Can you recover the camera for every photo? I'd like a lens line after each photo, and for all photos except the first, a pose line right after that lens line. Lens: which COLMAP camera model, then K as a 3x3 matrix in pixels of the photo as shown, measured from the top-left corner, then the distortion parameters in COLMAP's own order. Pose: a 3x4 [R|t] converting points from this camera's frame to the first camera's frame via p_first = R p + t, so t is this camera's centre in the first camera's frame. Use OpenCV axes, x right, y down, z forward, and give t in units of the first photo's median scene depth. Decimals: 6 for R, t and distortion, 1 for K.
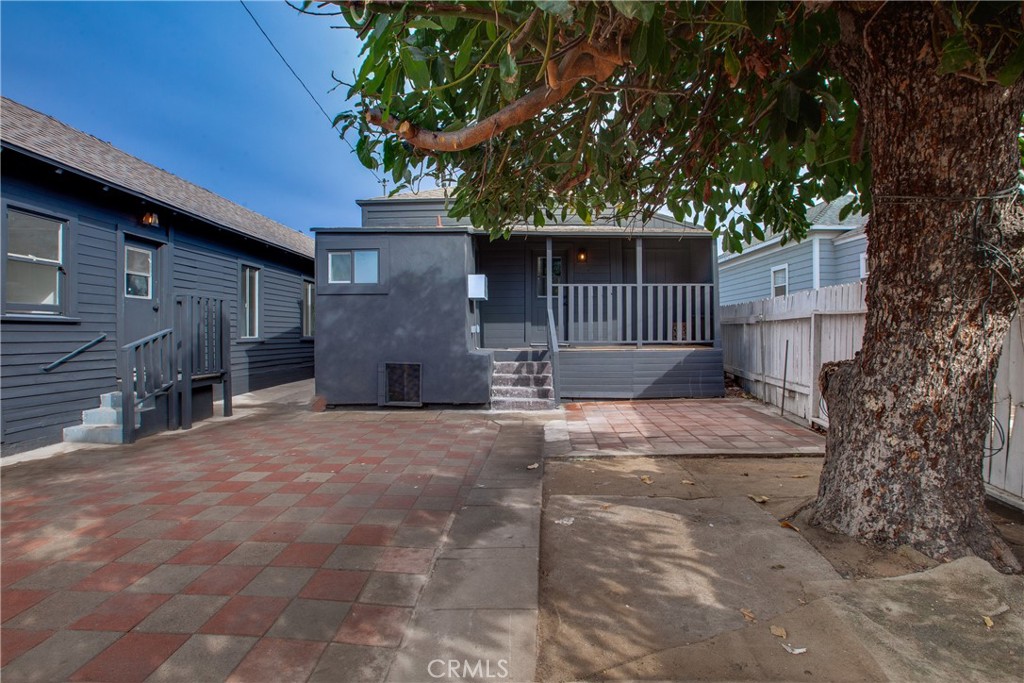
lens RADIAL K [[463.2, 0, 512.0], [0, 463.2, 341.5], [0, 0, 1]] dist [-0.000698, 0.000020]
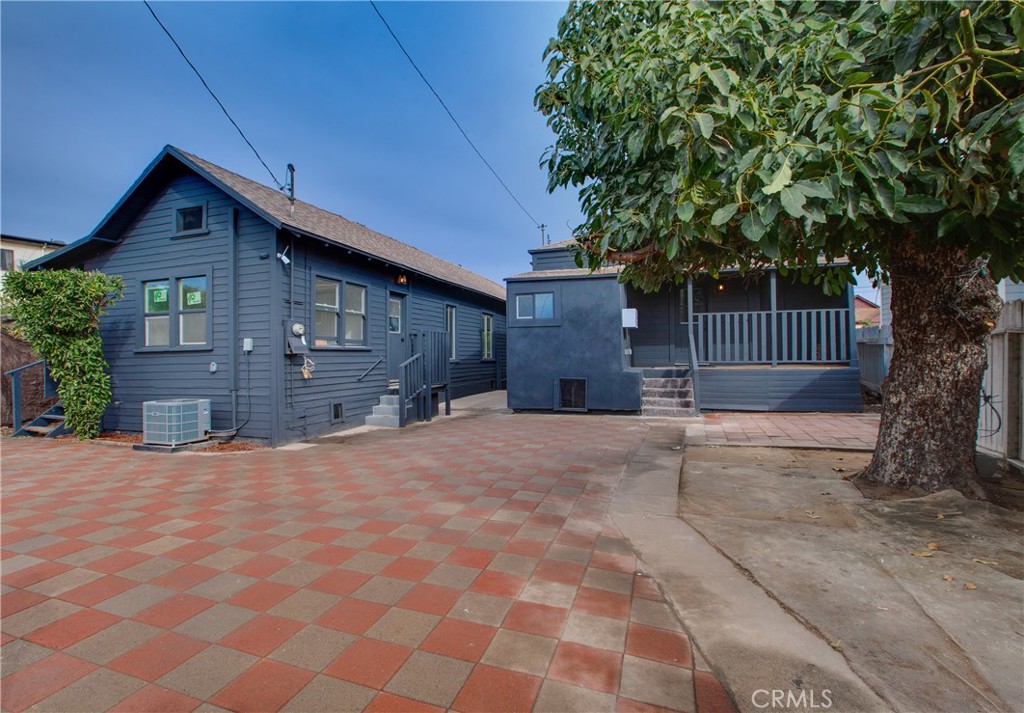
lens RADIAL K [[475.2, 0, 512.0], [0, 475.2, 356.5], [0, 0, 1]] dist [-0.020618, 0.000589]
pose [[0.957754, -0.005856, -0.287531, -0.011022], [0.002615, 0.999929, -0.011653, 0.000076], [0.287578, 0.010409, 0.957701, -0.331553]]
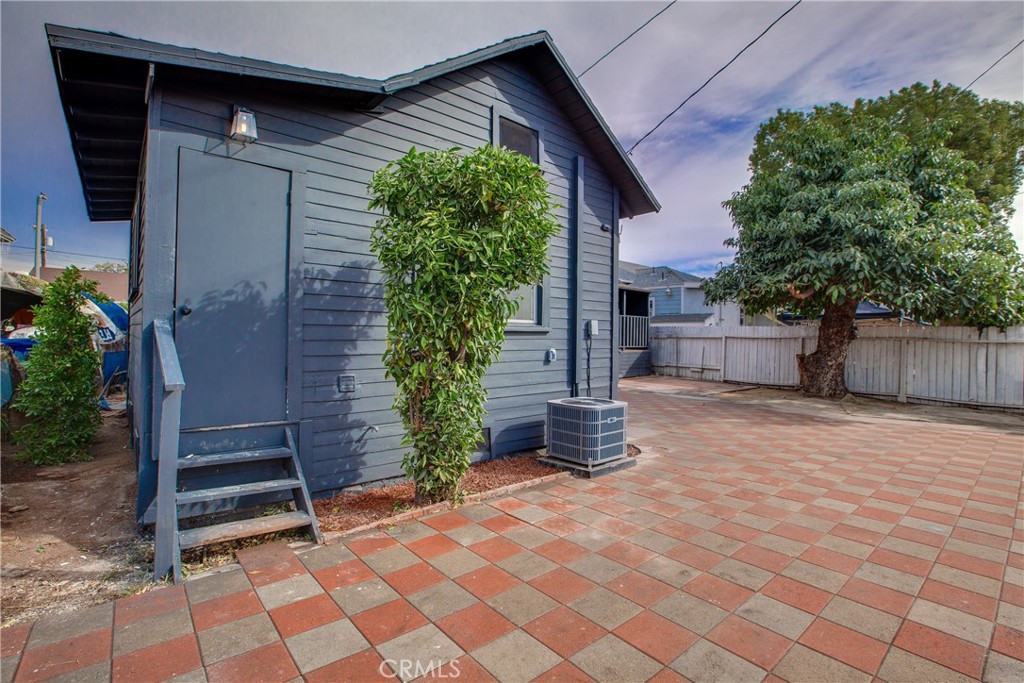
lens RADIAL K [[463.2, 0, 512.0], [0, 463.2, 341.5], [0, 0, 1]] dist [-0.000698, 0.000020]
pose [[0.751540, 0.008163, 0.659637, -1.374010], [-0.007724, 0.999964, -0.003574, -0.010873], [-0.659642, -0.002409, 0.751576, -0.081578]]
